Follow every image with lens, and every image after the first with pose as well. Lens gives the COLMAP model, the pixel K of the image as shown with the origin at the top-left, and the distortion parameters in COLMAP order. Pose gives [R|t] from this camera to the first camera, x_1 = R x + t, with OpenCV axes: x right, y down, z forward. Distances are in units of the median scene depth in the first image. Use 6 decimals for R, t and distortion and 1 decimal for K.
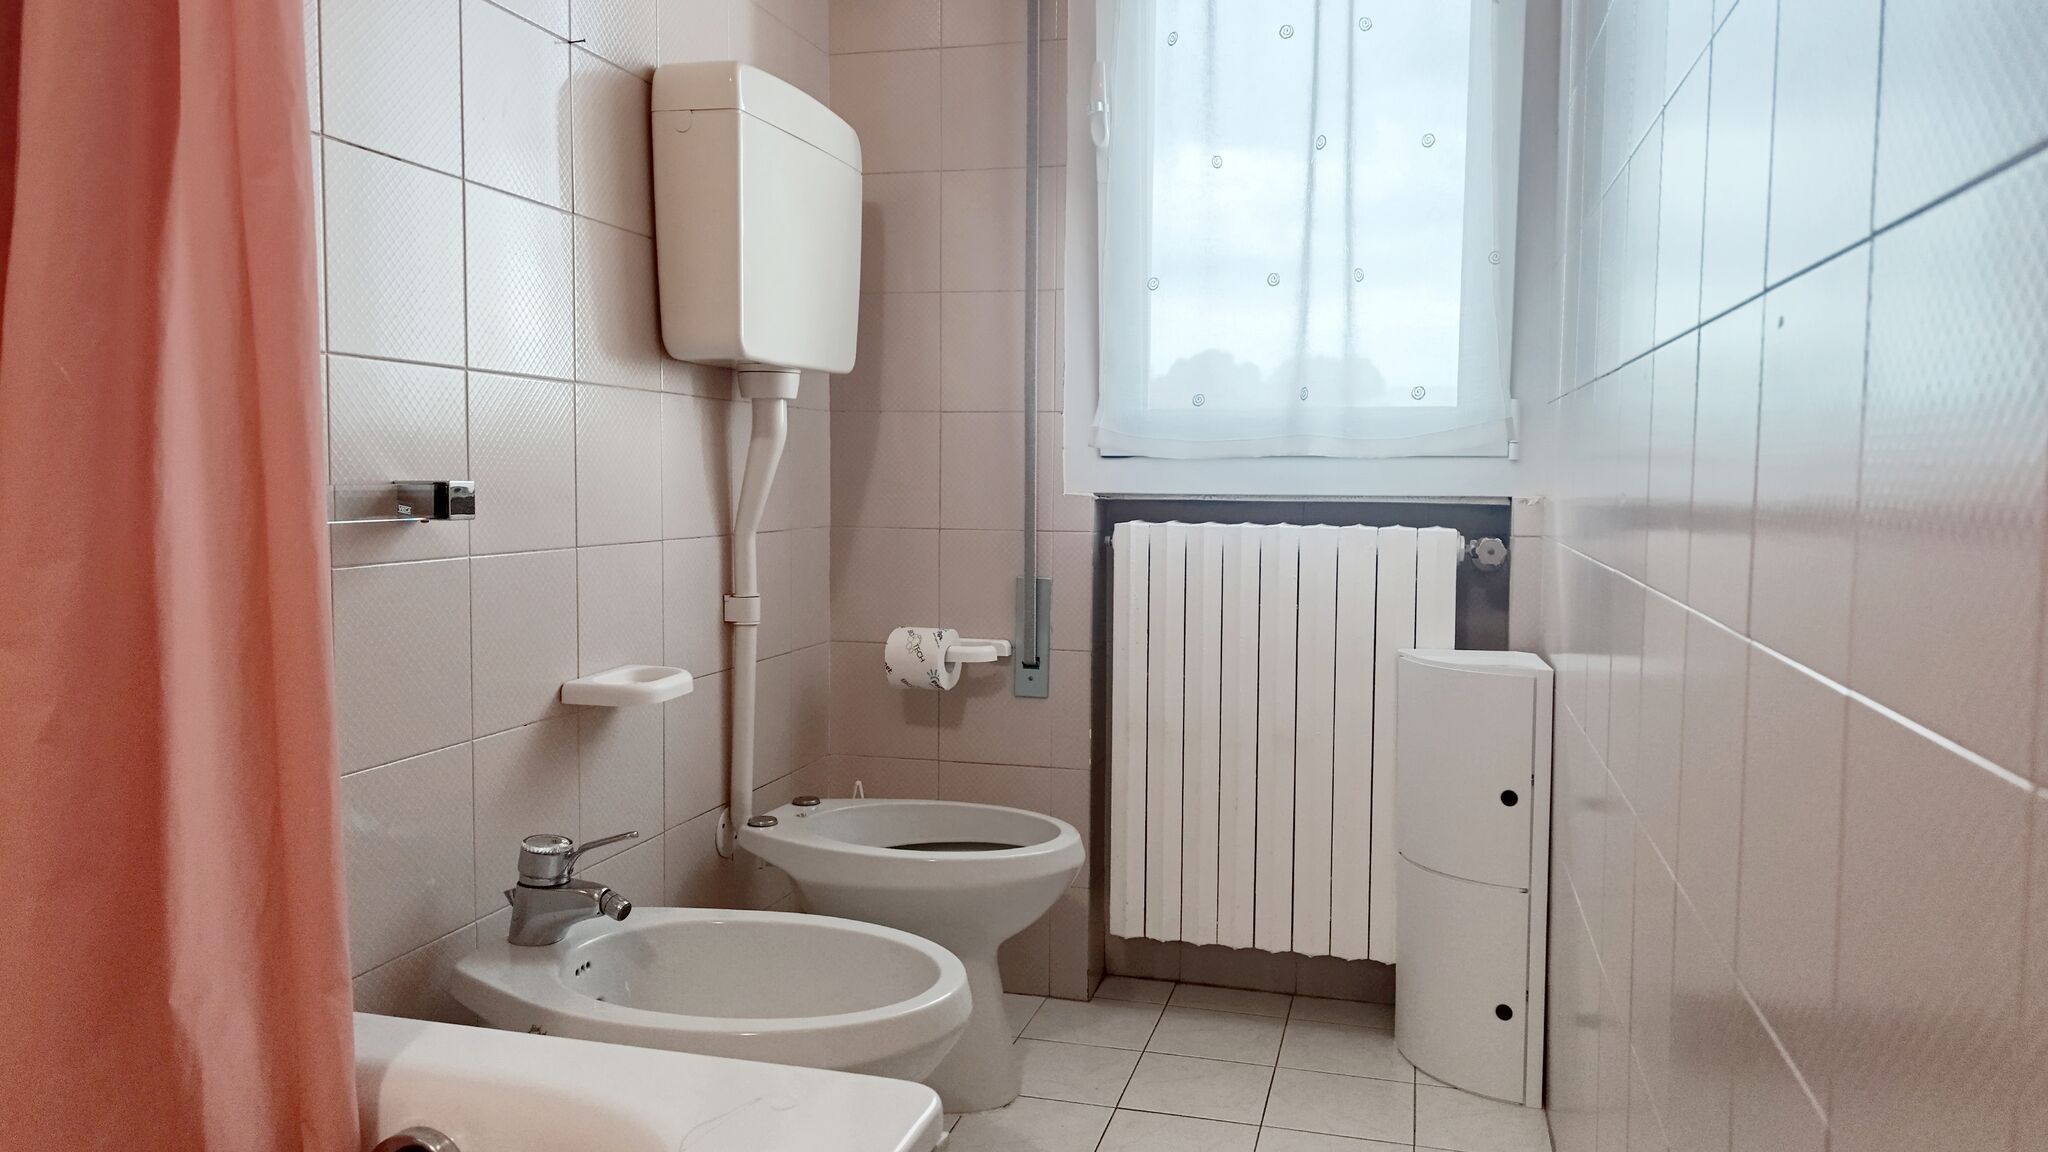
lens RADIAL K [[1423.0, 0, 1021.2], [0, 1423.0, 557.1], [0, 0, 1]] dist [0.050920, -0.057558]
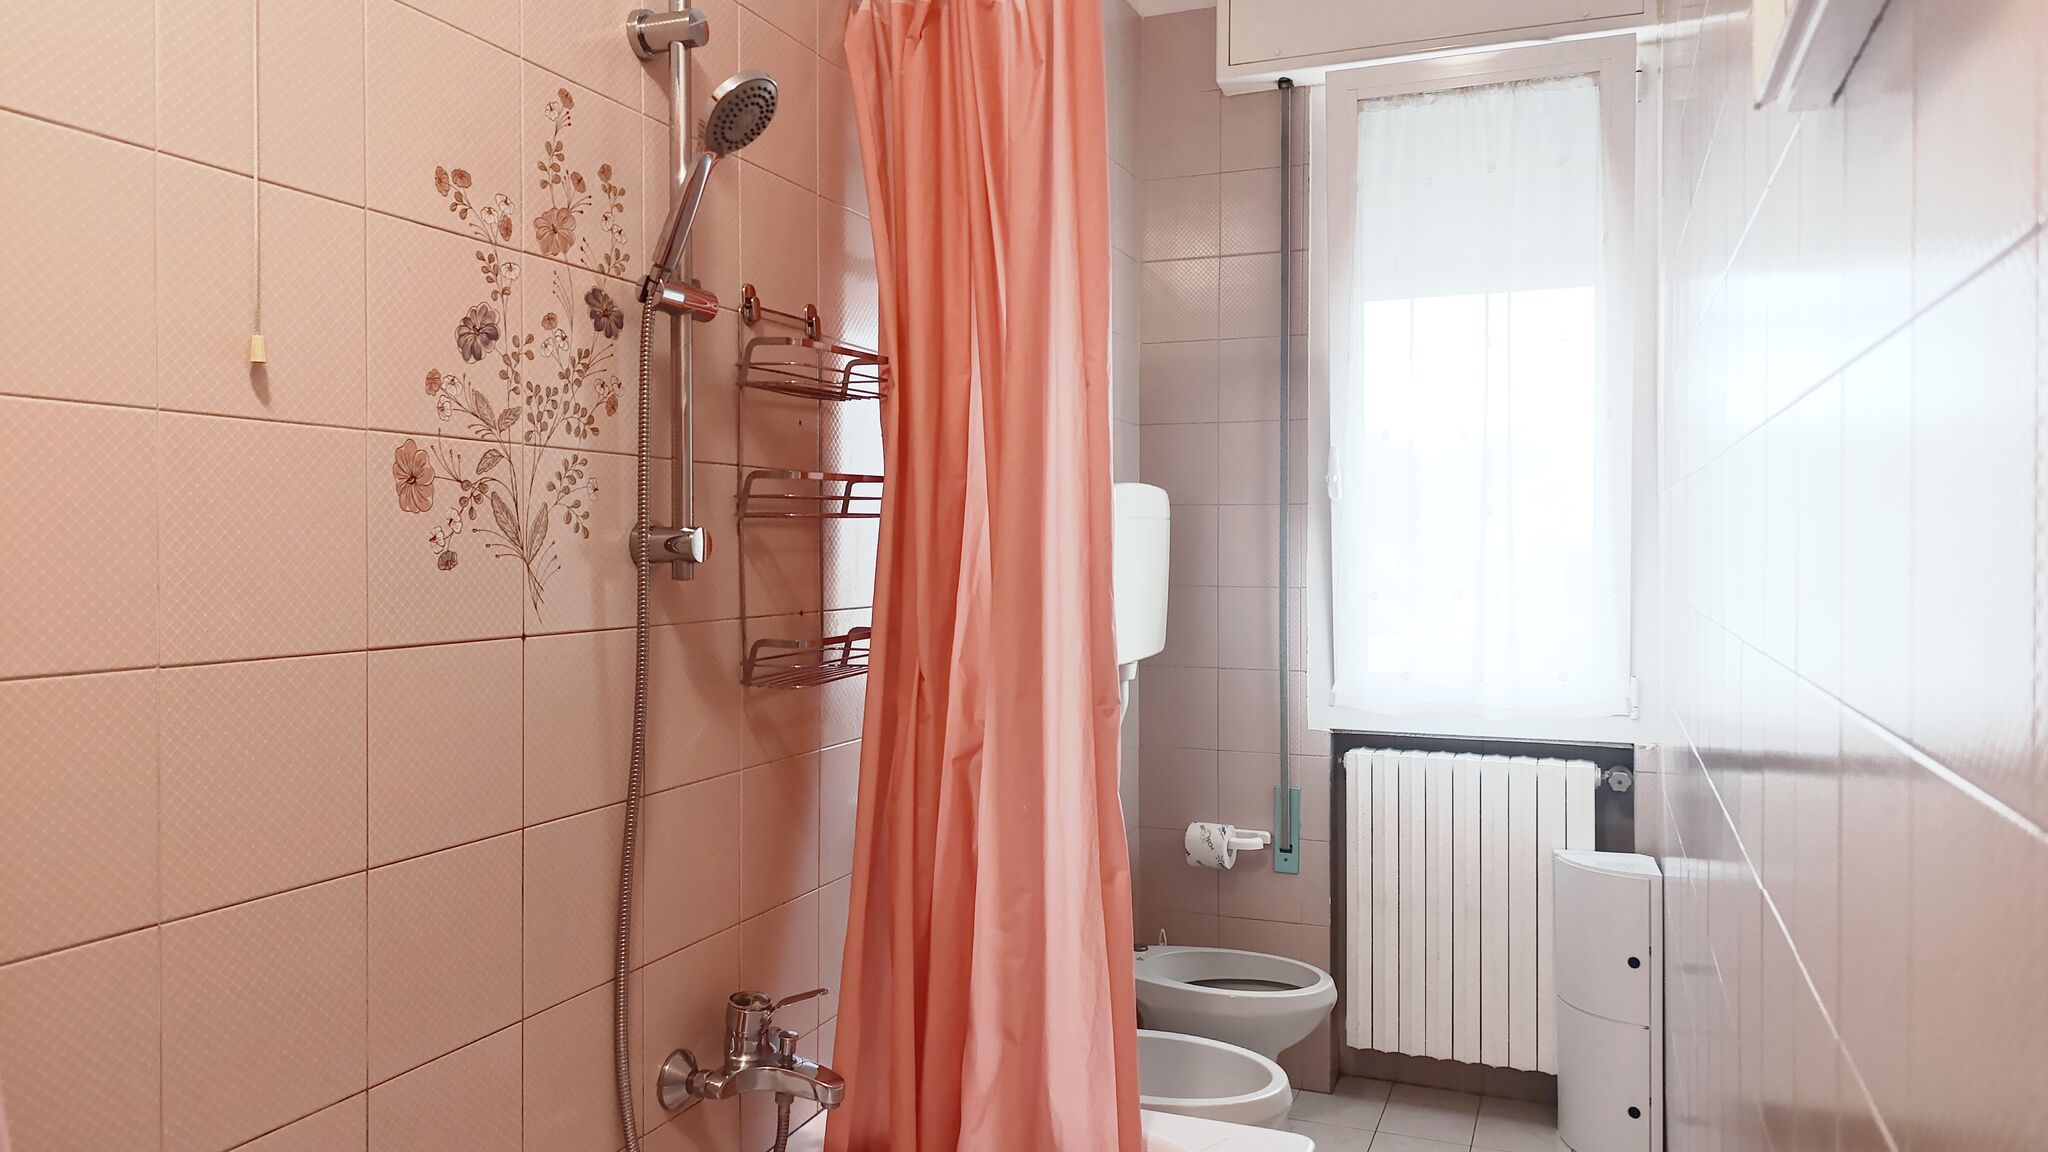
lens RADIAL K [[1423.0, 0, 1021.2], [0, 1423.0, 557.1], [0, 0, 1]] dist [0.050920, -0.057558]
pose [[0.994212, -0.007124, -0.107197, -0.105396], [0.001444, 0.998595, -0.052969, -0.147106], [0.107423, 0.052508, 0.992826, -0.476424]]
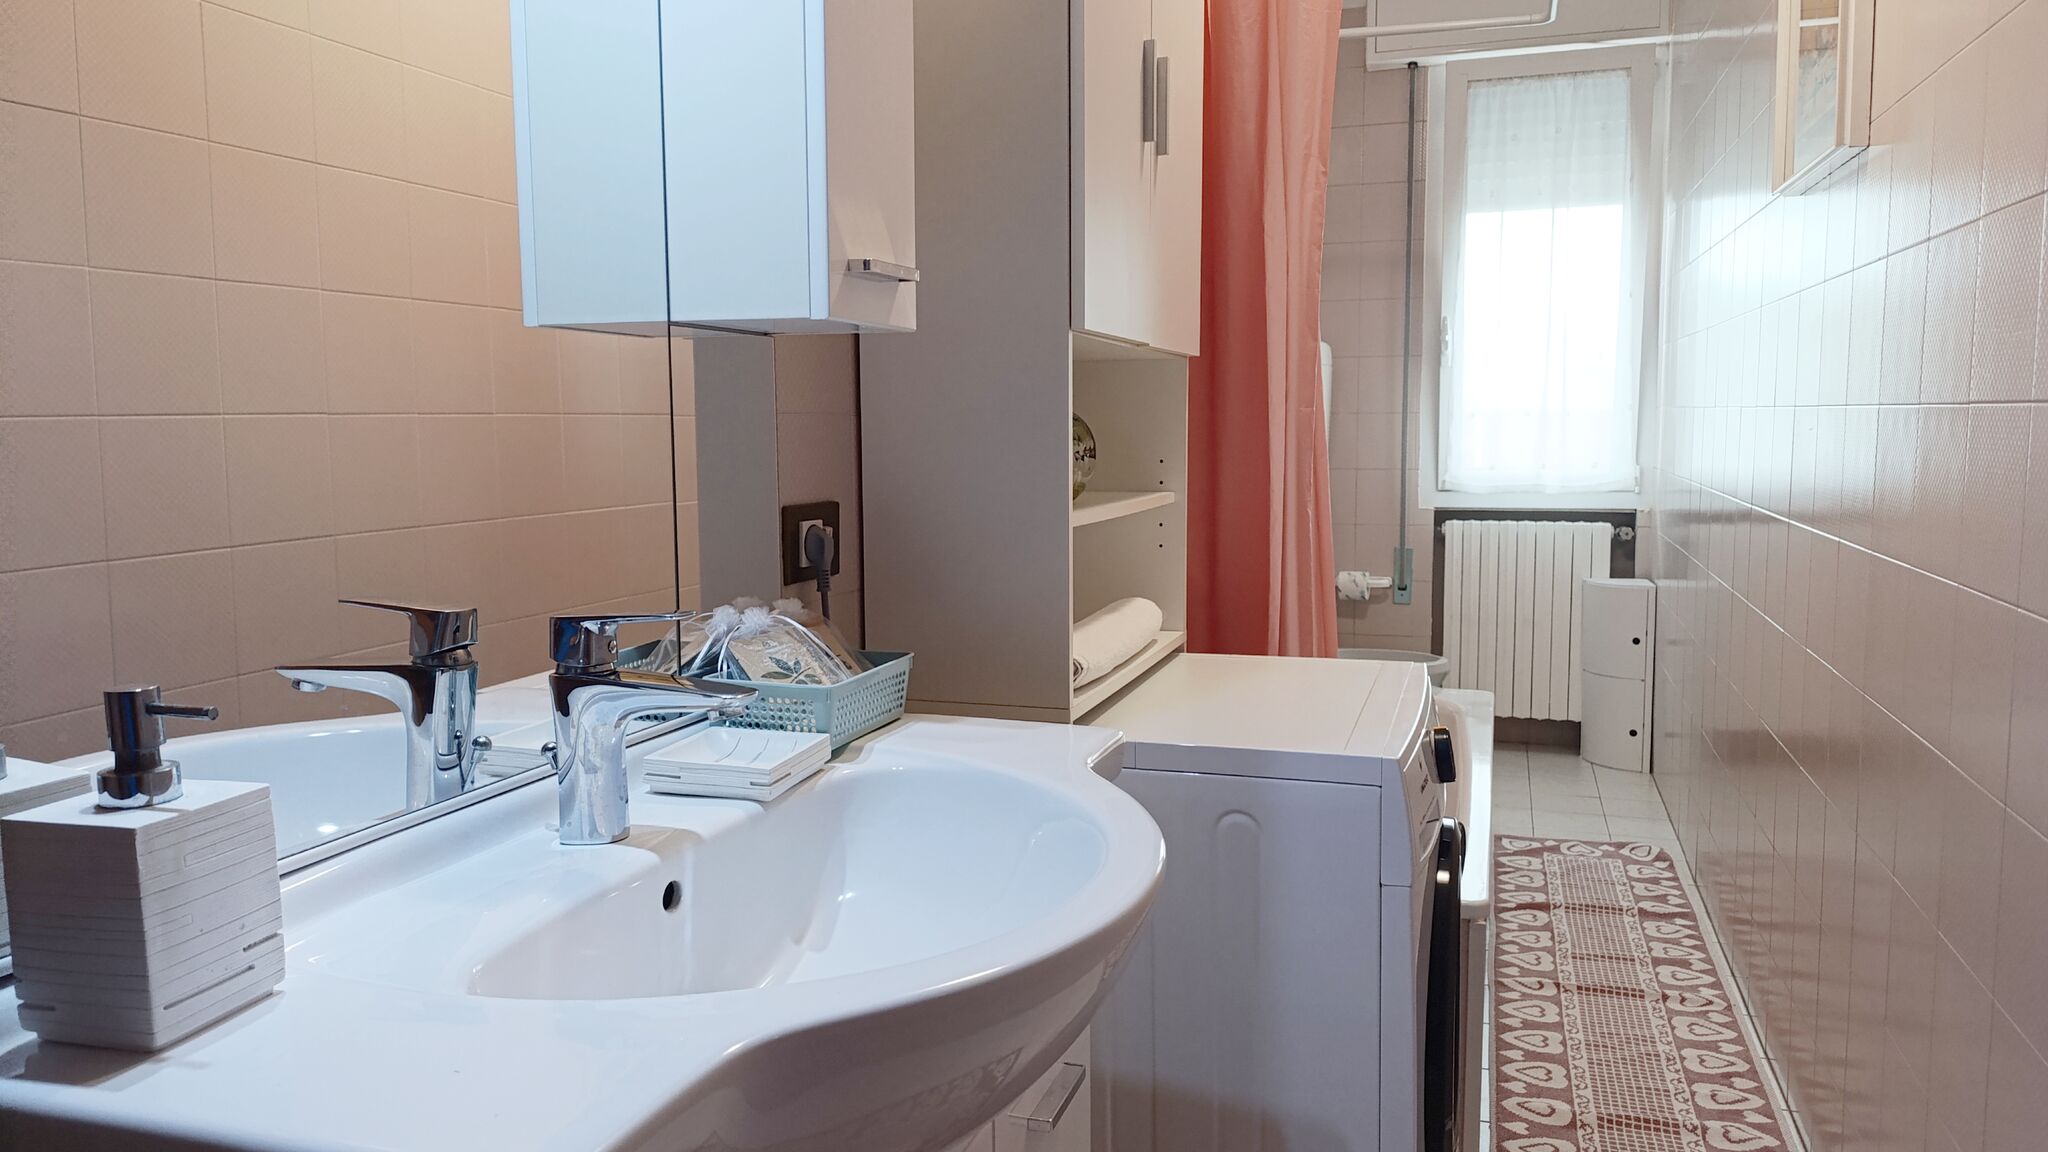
lens RADIAL K [[1423.0, 0, 1021.2], [0, 1423.0, 557.1], [0, 0, 1]] dist [0.050920, -0.057558]
pose [[0.998252, -0.012502, -0.057770, -0.460207], [0.014688, 0.999186, 0.037573, -0.062366], [0.057253, -0.038356, 0.997623, -1.217409]]
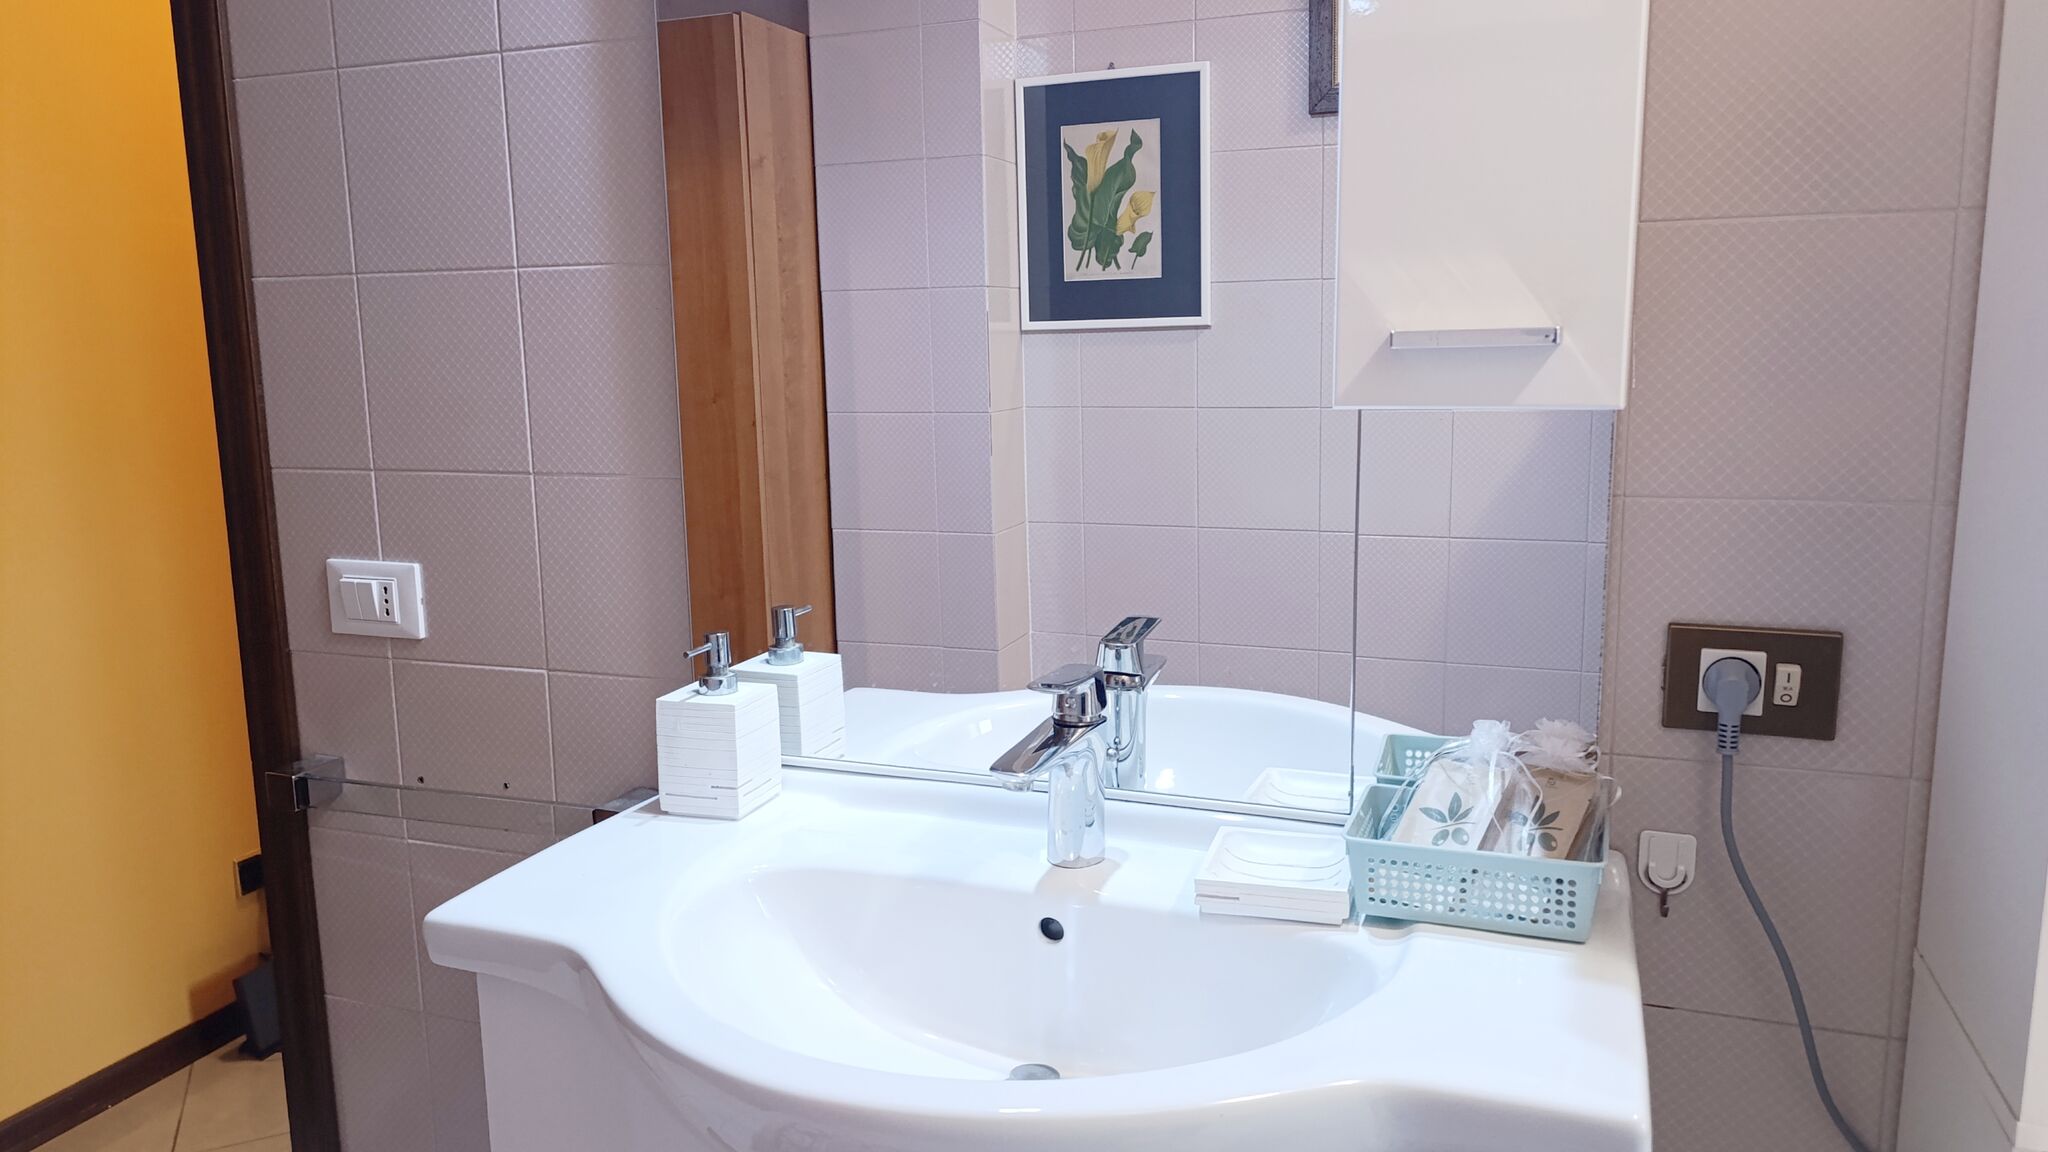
lens RADIAL K [[1423.0, 0, 1021.2], [0, 1423.0, 557.1], [0, 0, 1]] dist [0.050920, -0.057558]
pose [[-0.095329, 0.150653, -0.983980, 2.148924], [-0.037940, 0.987213, 0.154824, -0.727656], [0.994723, 0.052092, -0.088394, 2.303812]]
